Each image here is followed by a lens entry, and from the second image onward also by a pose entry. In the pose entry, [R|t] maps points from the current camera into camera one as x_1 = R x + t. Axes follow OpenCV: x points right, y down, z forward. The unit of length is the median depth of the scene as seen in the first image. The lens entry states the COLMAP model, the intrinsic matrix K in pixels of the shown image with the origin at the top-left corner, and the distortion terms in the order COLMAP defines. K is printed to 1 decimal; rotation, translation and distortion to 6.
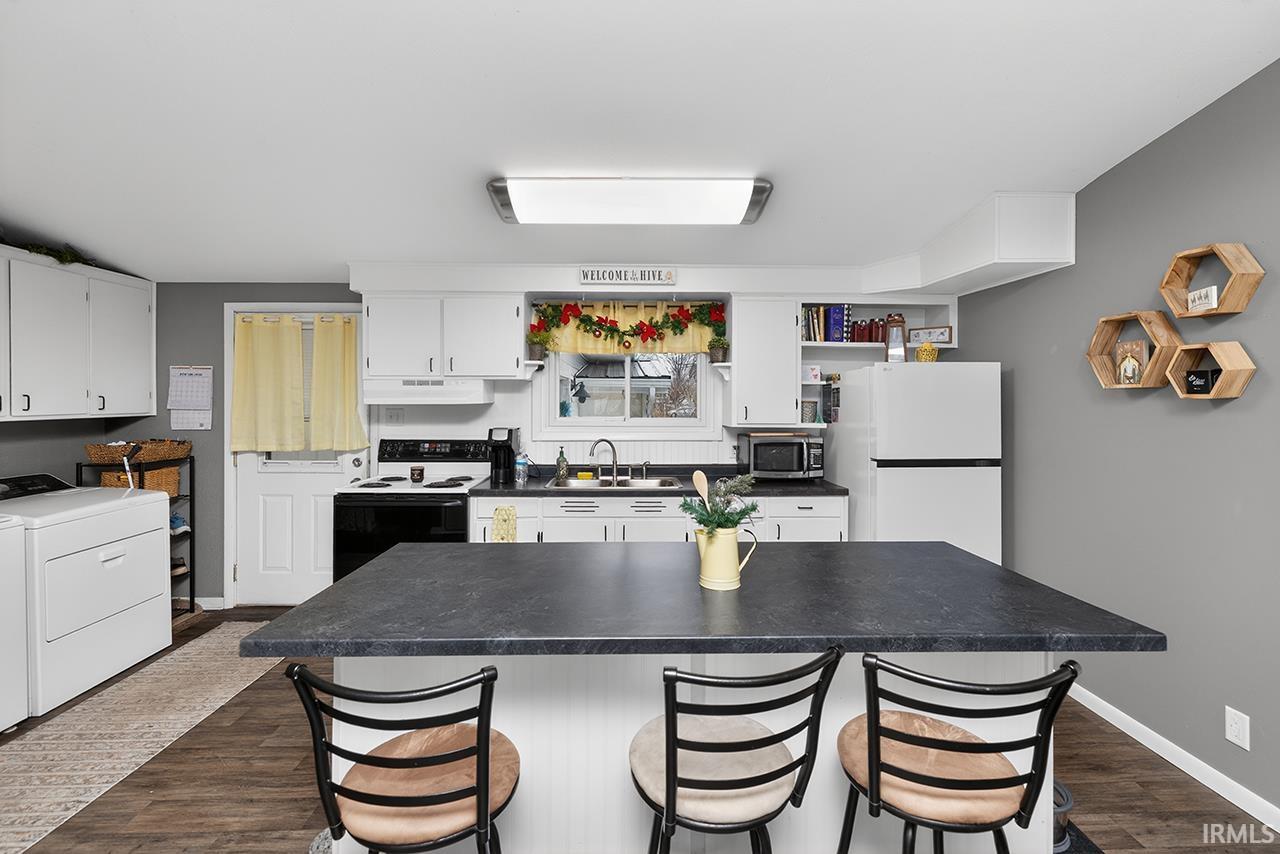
lens RADIAL K [[558.7, 0, 636.8], [0, 558.7, 402.9], [0, 0, 1]] dist [0.000150, 0.000330]
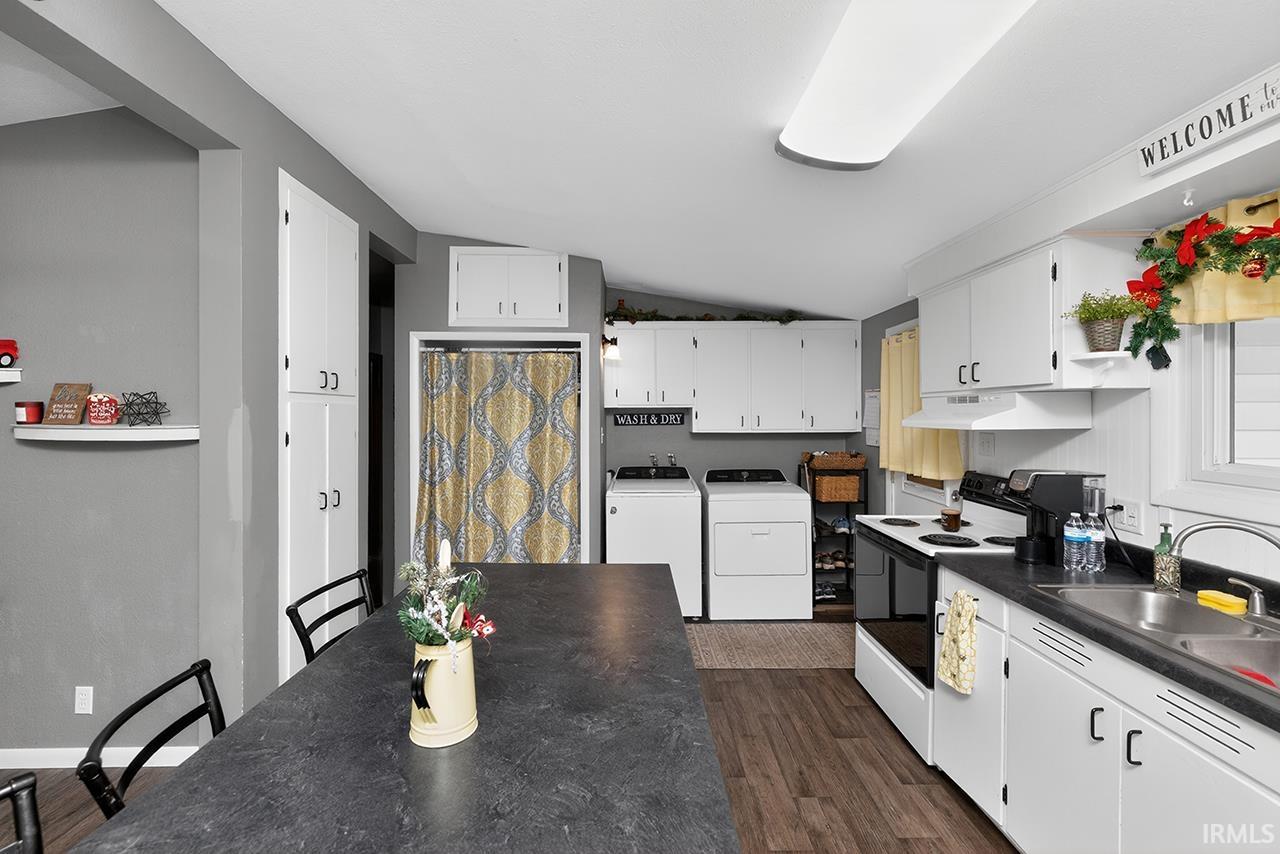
lens RADIAL K [[558.7, 0, 637.9], [0, 558.7, 412.0], [0, 0, 1]] dist [0.000150, 0.000330]
pose [[-0.011319, -0.004247, -0.999927, 0.360861], [-0.002983, 0.999987, -0.004213, -0.014457], [0.999931, 0.002935, -0.011332, 0.568034]]
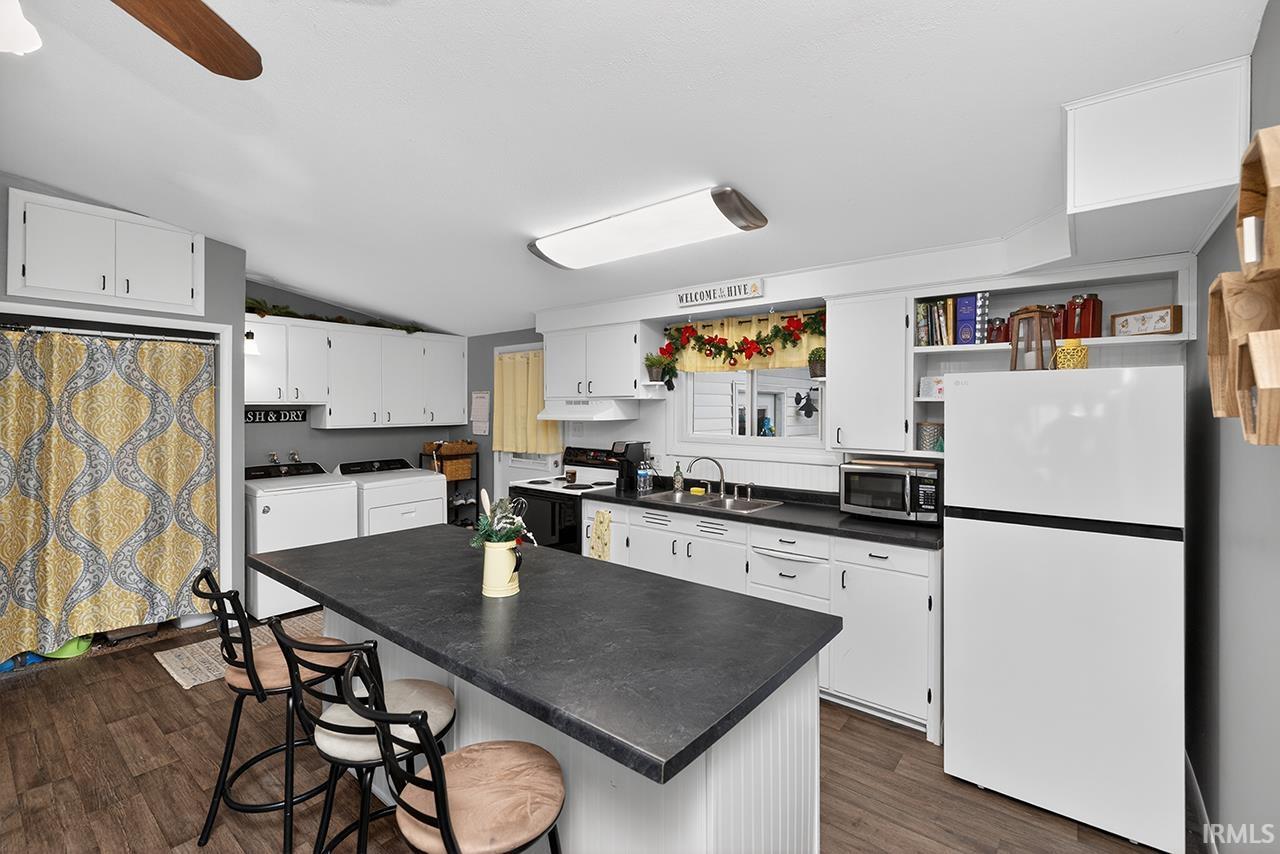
lens RADIAL K [[558.7, 0, 638.3], [0, 558.7, 406.4], [0, 0, 1]] dist [0.000150, 0.000330]
pose [[0.763844, -0.001554, -0.645399, 0.505778], [-0.002527, 0.999982, -0.005399, -0.020909], [0.645396, 0.005755, 0.763827, 0.146092]]
